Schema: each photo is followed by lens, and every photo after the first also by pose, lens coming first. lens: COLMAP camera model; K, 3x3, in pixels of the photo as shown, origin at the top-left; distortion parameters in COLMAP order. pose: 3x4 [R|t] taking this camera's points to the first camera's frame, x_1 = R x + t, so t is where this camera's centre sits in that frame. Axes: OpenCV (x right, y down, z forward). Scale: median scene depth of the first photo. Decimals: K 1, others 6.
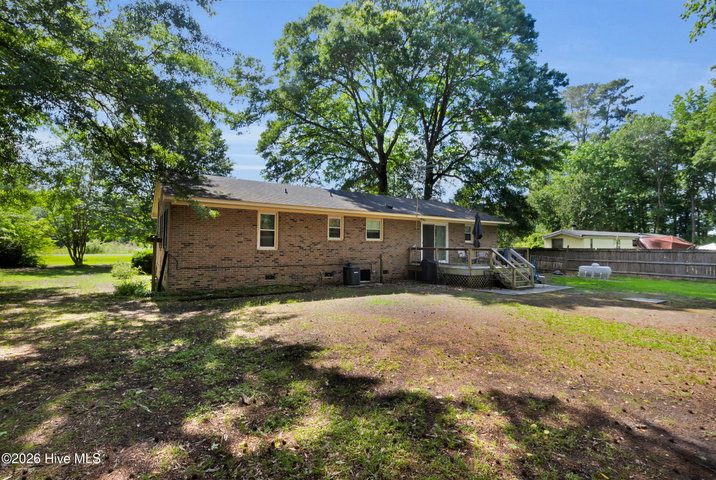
lens RADIAL K [[333.8, 0, 358.0], [0, 333.8, 240.0], [0, 0, 1]] dist [0.002566, -0.000029]
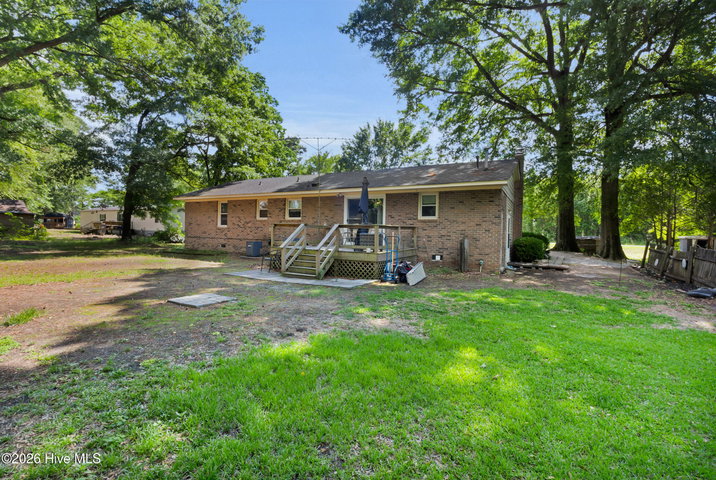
lens RADIAL K [[333.8, 0, 358.0], [0, 333.8, 240.0], [0, 0, 1]] dist [0.002566, -0.000029]
pose [[0.486379, 0.028530, -0.873282, 1.208733], [0.005560, 0.999345, 0.035745, 0.033984], [0.873730, -0.022241, 0.485902, 0.749972]]
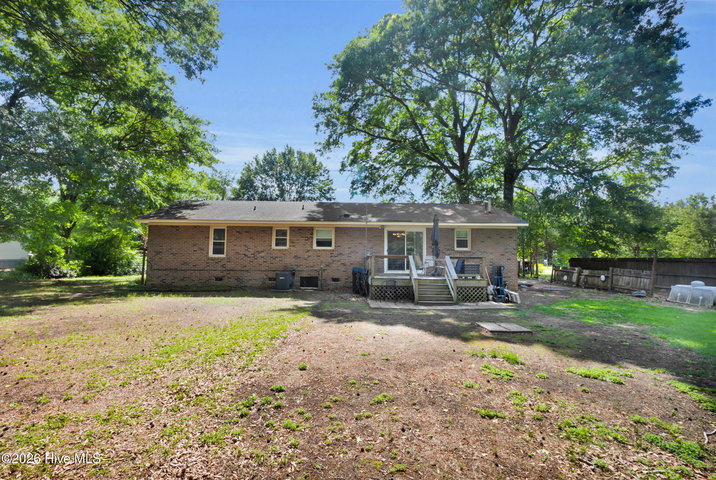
lens RADIAL K [[333.8, 0, 358.0], [0, 333.8, 240.0], [0, 0, 1]] dist [0.002566, -0.000029]
pose [[0.860545, -0.019885, -0.508987, 0.759899], [0.007921, 0.999639, -0.025663, 0.002197], [0.509313, 0.018052, 0.860392, 0.180252]]
